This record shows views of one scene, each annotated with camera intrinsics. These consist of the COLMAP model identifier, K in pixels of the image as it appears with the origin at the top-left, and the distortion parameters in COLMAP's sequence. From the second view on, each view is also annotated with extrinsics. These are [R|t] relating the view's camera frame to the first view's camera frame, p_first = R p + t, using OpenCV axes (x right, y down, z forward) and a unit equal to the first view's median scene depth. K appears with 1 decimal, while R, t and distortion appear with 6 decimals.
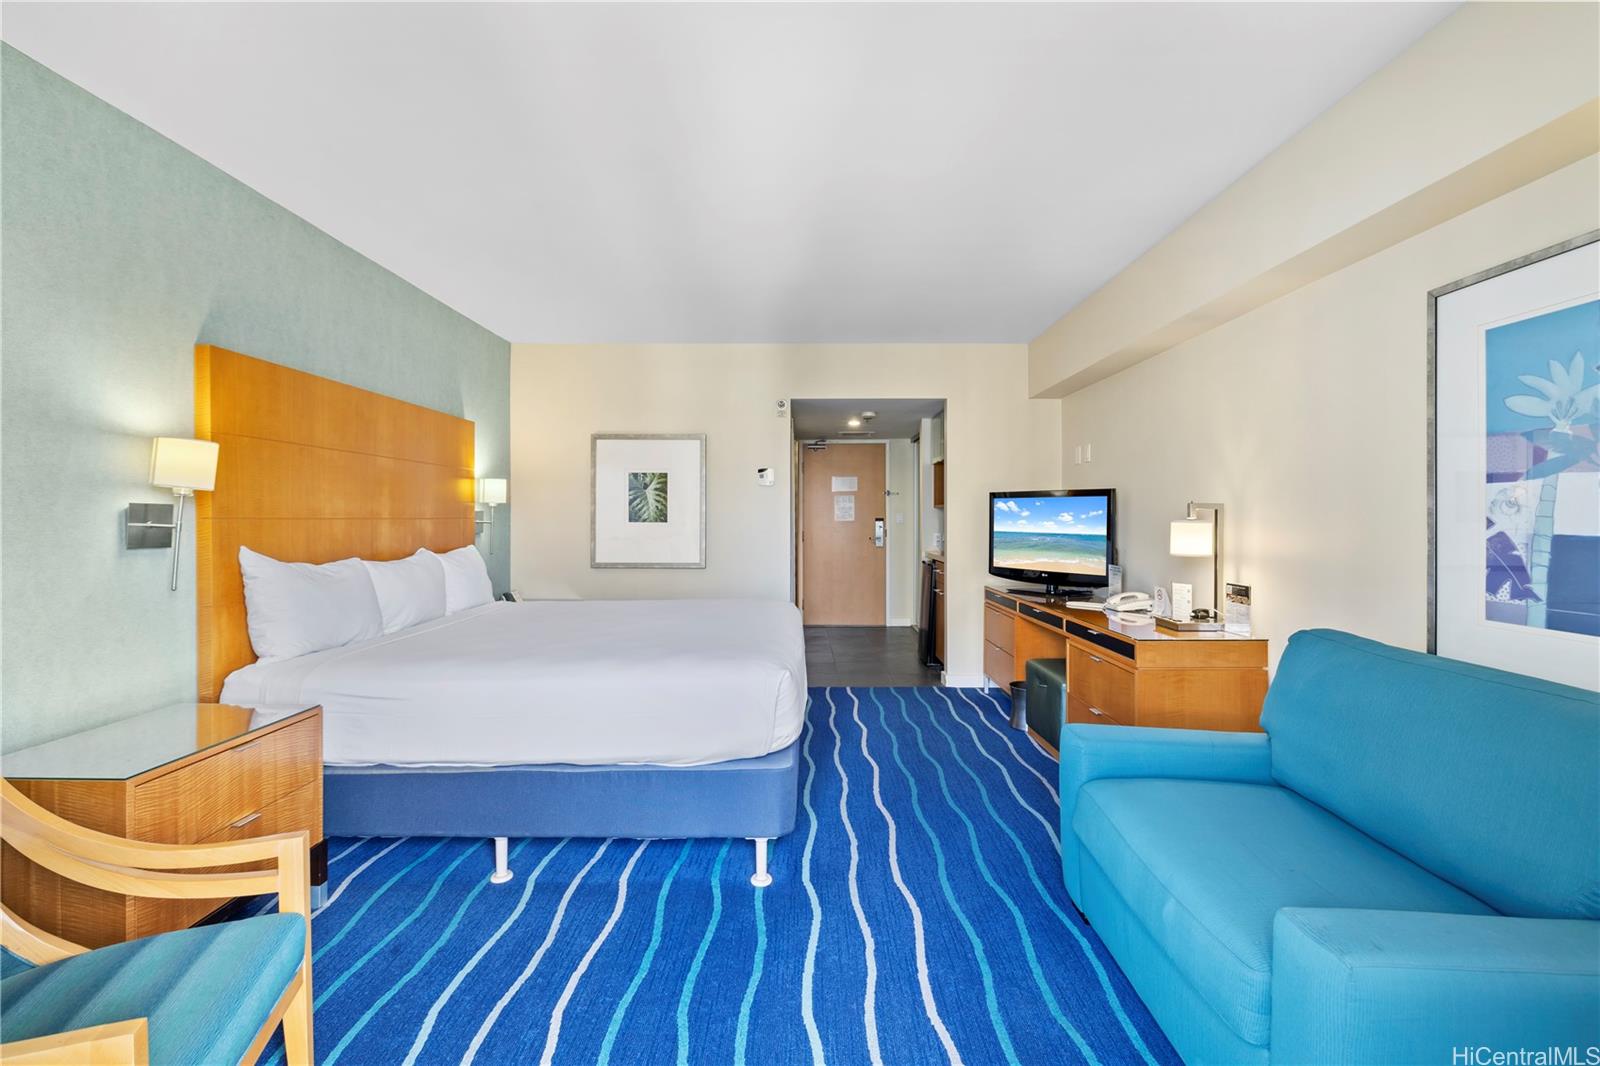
lens RADIAL K [[668.0, 0, 793.4], [0, 668.0, 527.0], [0, 0, 1]] dist [-0.002964, -0.000366]
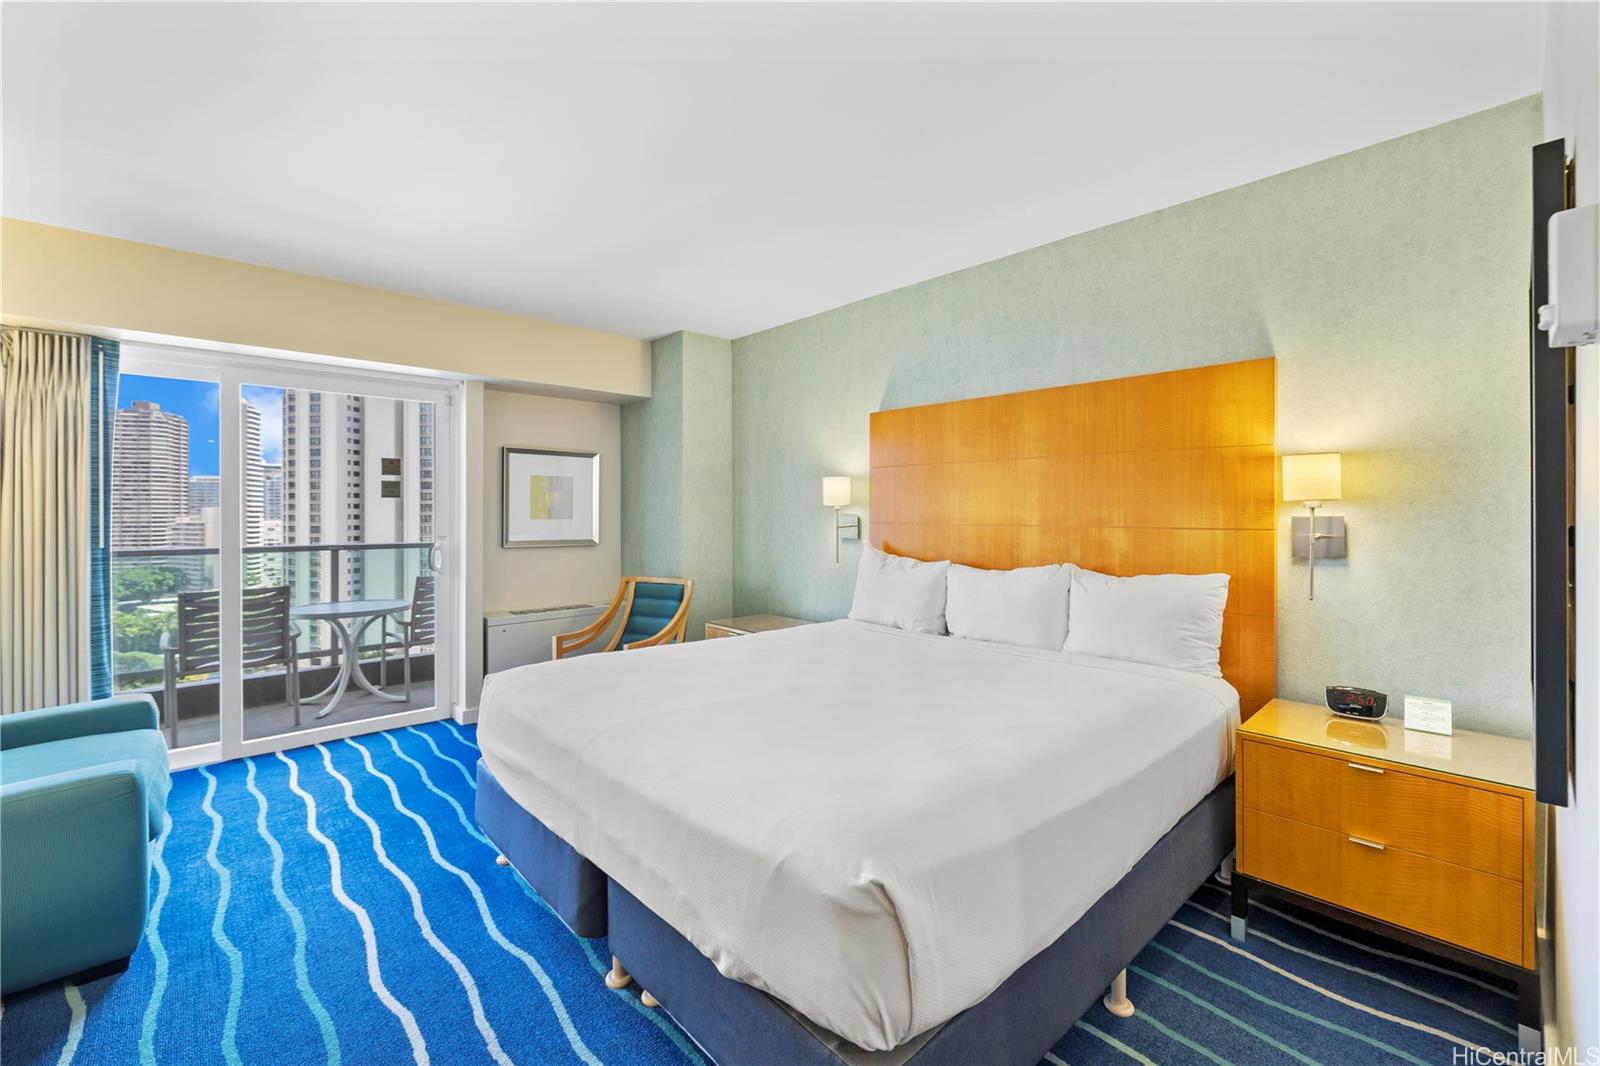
lens RADIAL K [[668.0, 0, 800.0], [0, 668.0, 512.6], [0, 0, 1]] dist [-0.002964, -0.000366]
pose [[-0.716648, 0.002298, -0.697431, 0.249860], [-0.010264, 0.999852, 0.013842, -0.039731], [0.697359, 0.017078, -0.716518, 1.430296]]
